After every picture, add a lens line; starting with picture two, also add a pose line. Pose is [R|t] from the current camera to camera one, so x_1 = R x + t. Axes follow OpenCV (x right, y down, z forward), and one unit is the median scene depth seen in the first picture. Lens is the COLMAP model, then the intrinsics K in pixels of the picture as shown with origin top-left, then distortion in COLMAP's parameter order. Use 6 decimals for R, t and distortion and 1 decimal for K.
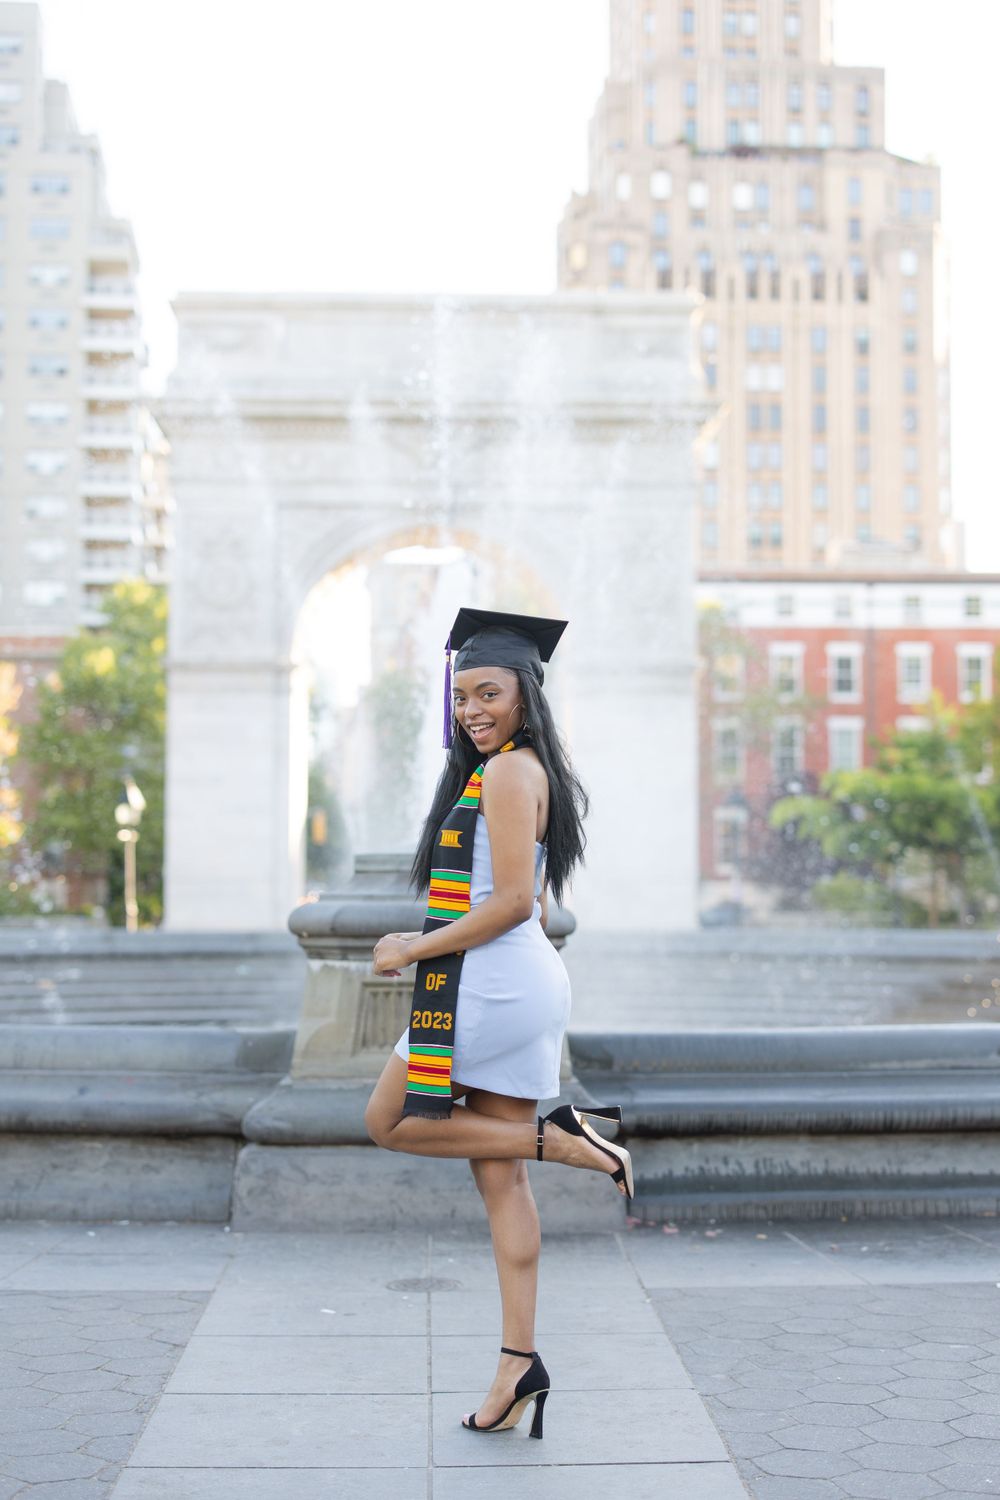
lens RADIAL K [[2219.5, 0, 500.0], [0, 2219.5, 750.0], [0, 0, 1]] dist [0.018305, 0.053026]
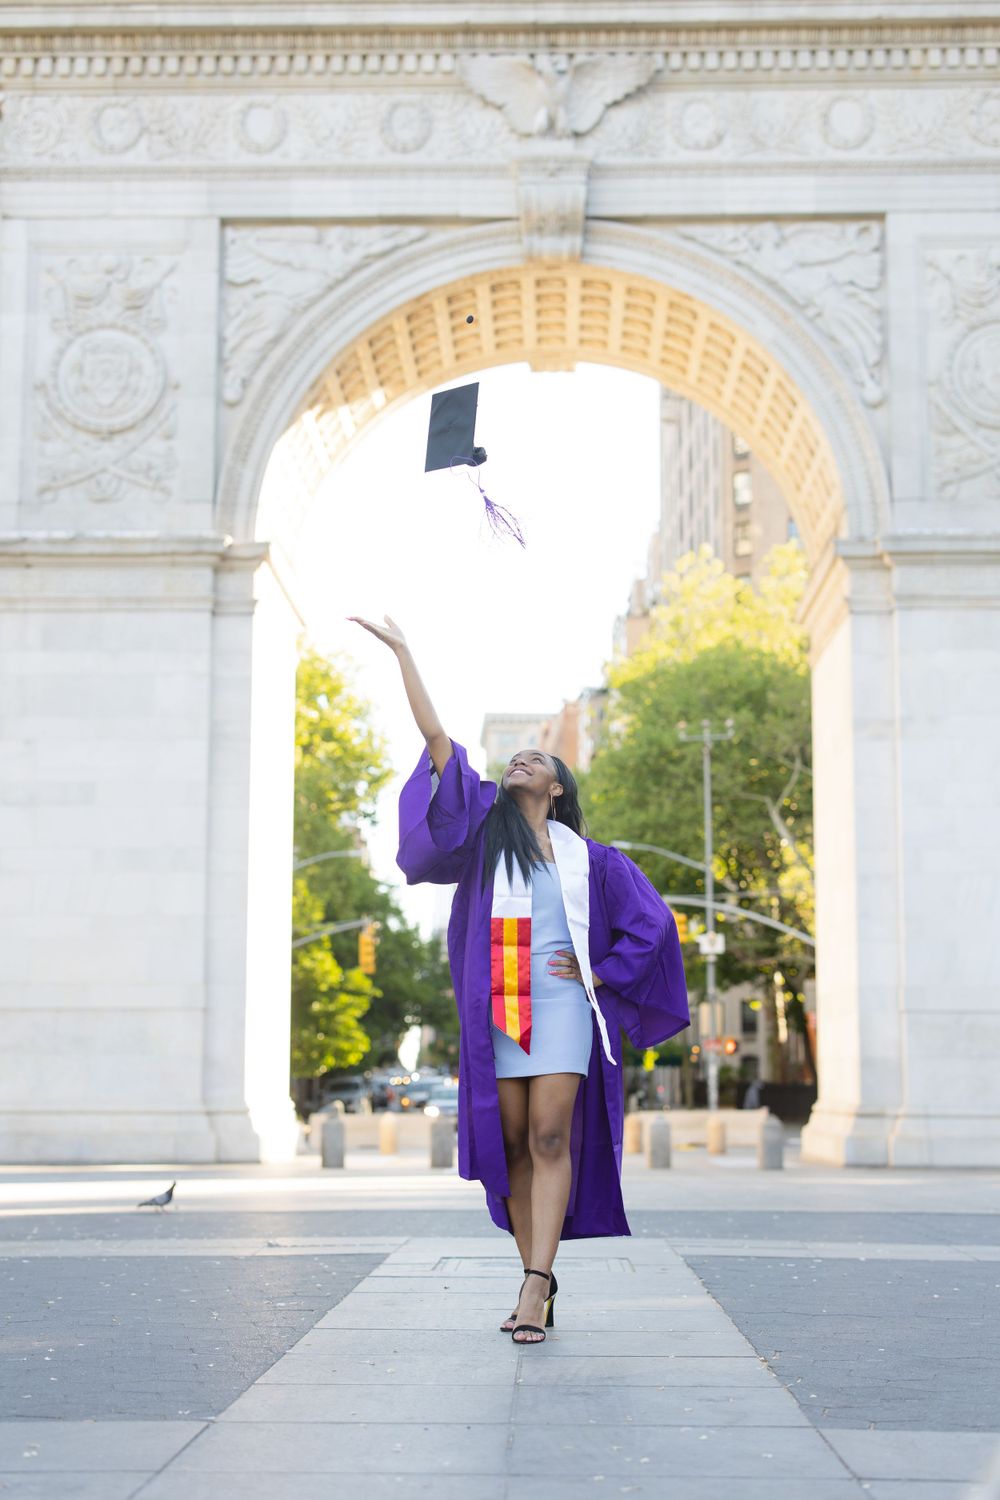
lens RADIAL K [[2219.5, 0, 500.0], [0, 2219.5, 750.0], [0, 0, 1]] dist [0.018305, 0.053026]
pose [[0.998256, -0.007936, -0.058503, -0.014067], [0.002367, 0.995508, -0.094649, 0.048553], [0.058991, 0.094345, 0.993790, 0.547048]]
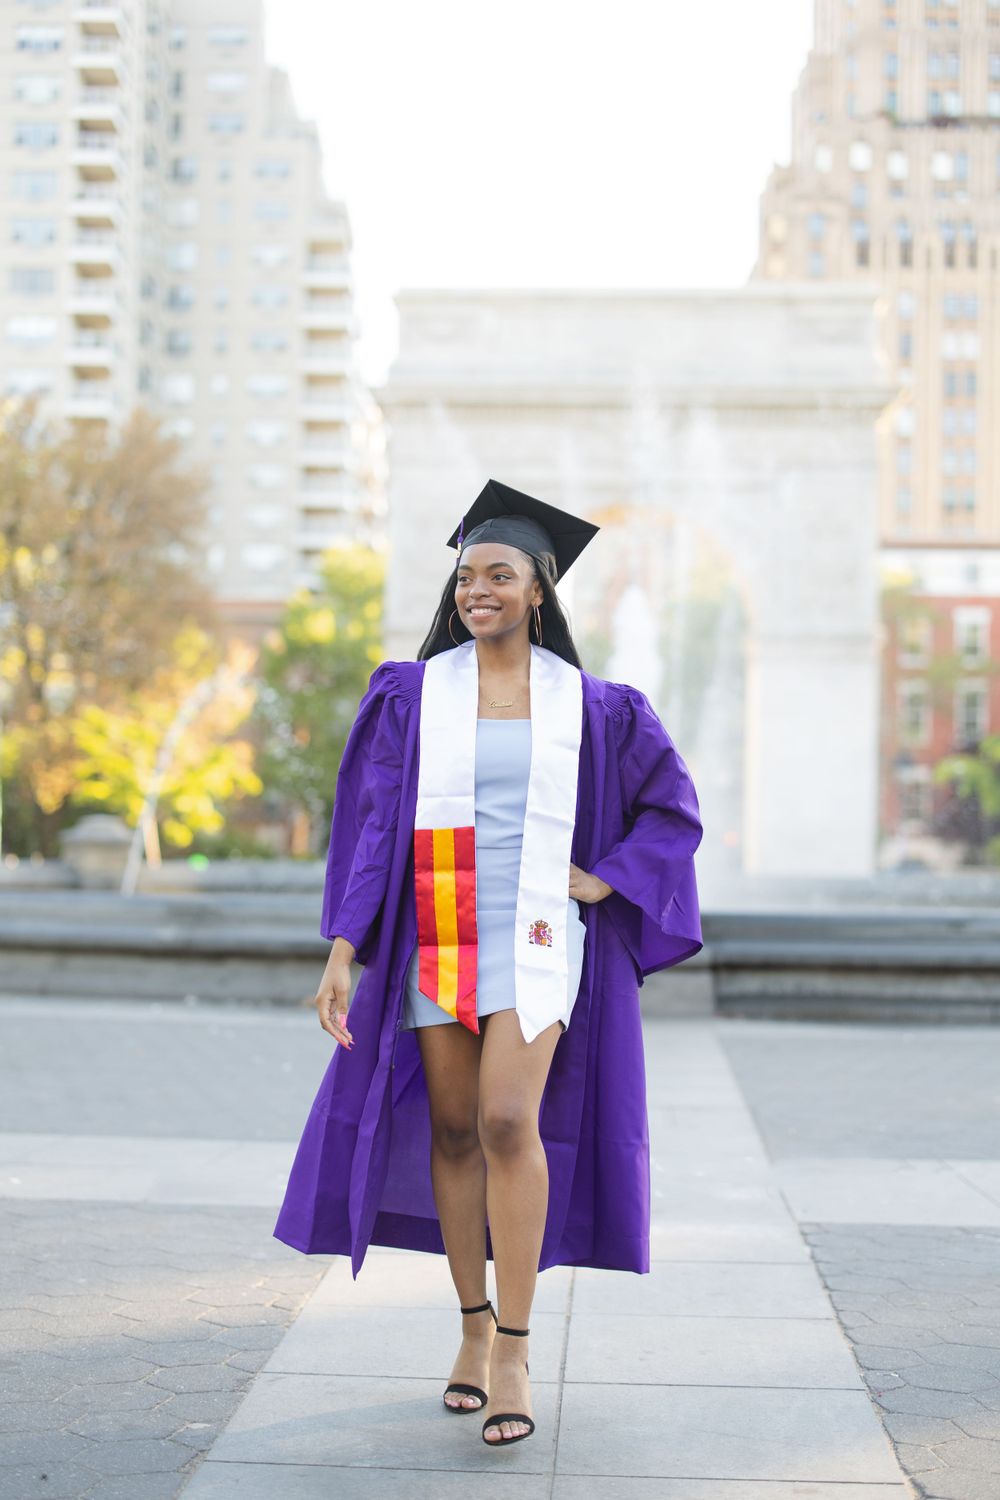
lens RADIAL K [[2219.5, 0, 500.0], [0, 2219.5, 750.0], [0, 0, 1]] dist [0.018305, 0.053026]
pose [[0.995925, 0.010330, -0.089588, 0.004408], [-0.008552, 0.999759, 0.020210, -0.003307], [0.089775, -0.019362, 0.995774, -0.080512]]
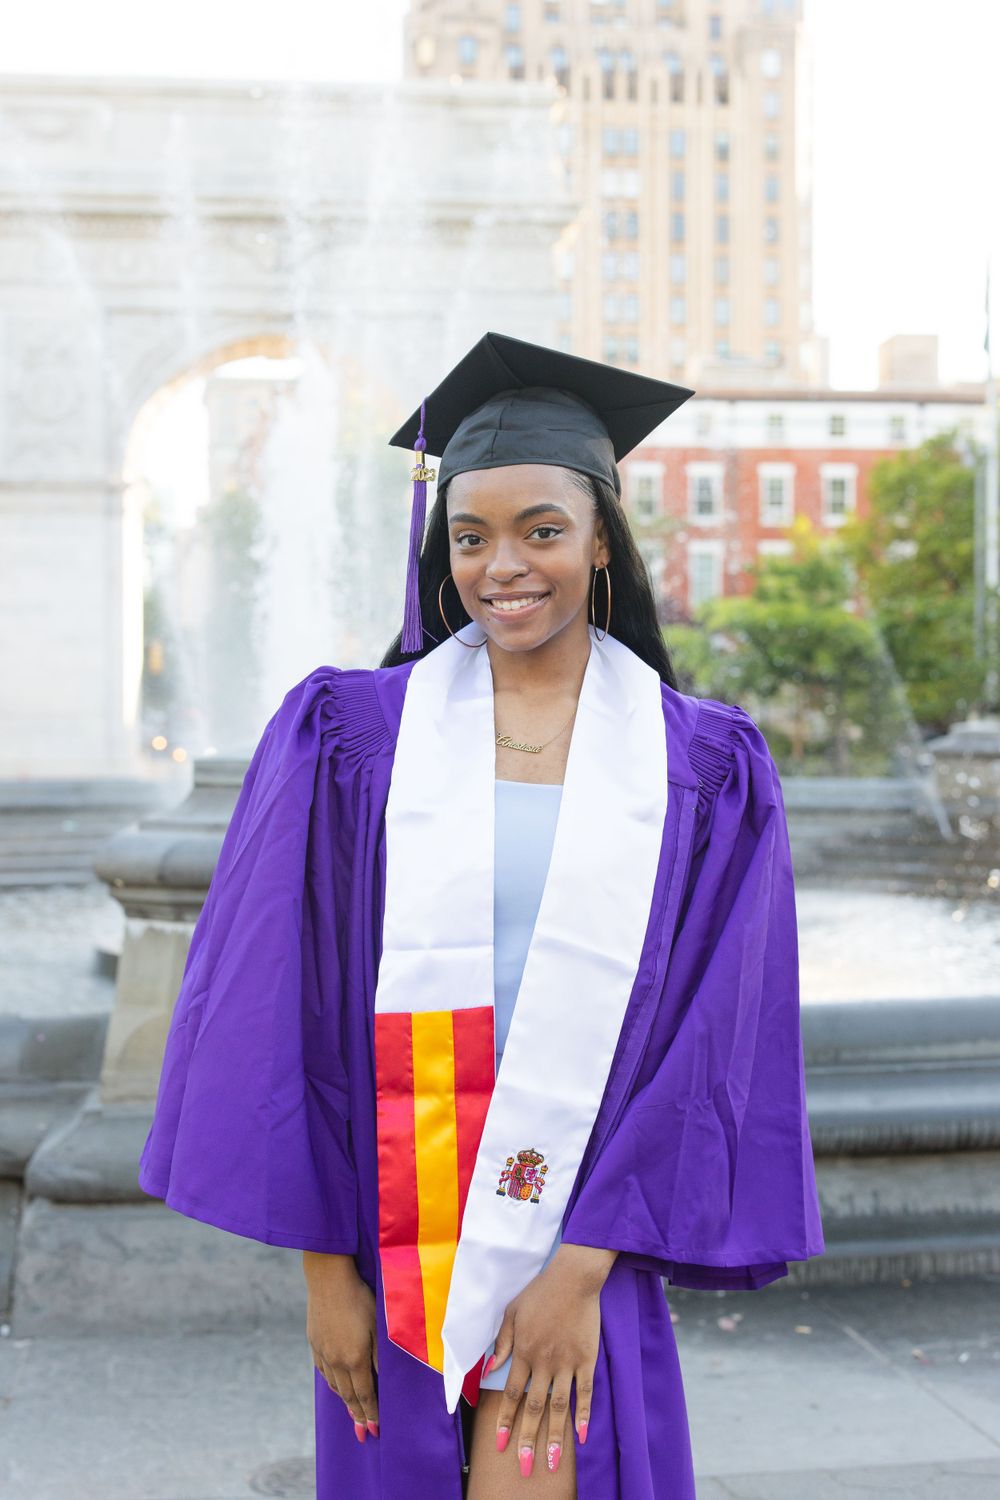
lens RADIAL K [[2260.2, 0, 500.0], [0, 2260.2, 750.0], [0, 0, 1]] dist [0.017662, 0.022231]
pose [[0.997629, -0.004387, 0.068677, -0.002165], [-0.000988, 0.996950, 0.078041, -0.001117], [-0.068810, -0.077923, 0.994582, 0.034360]]
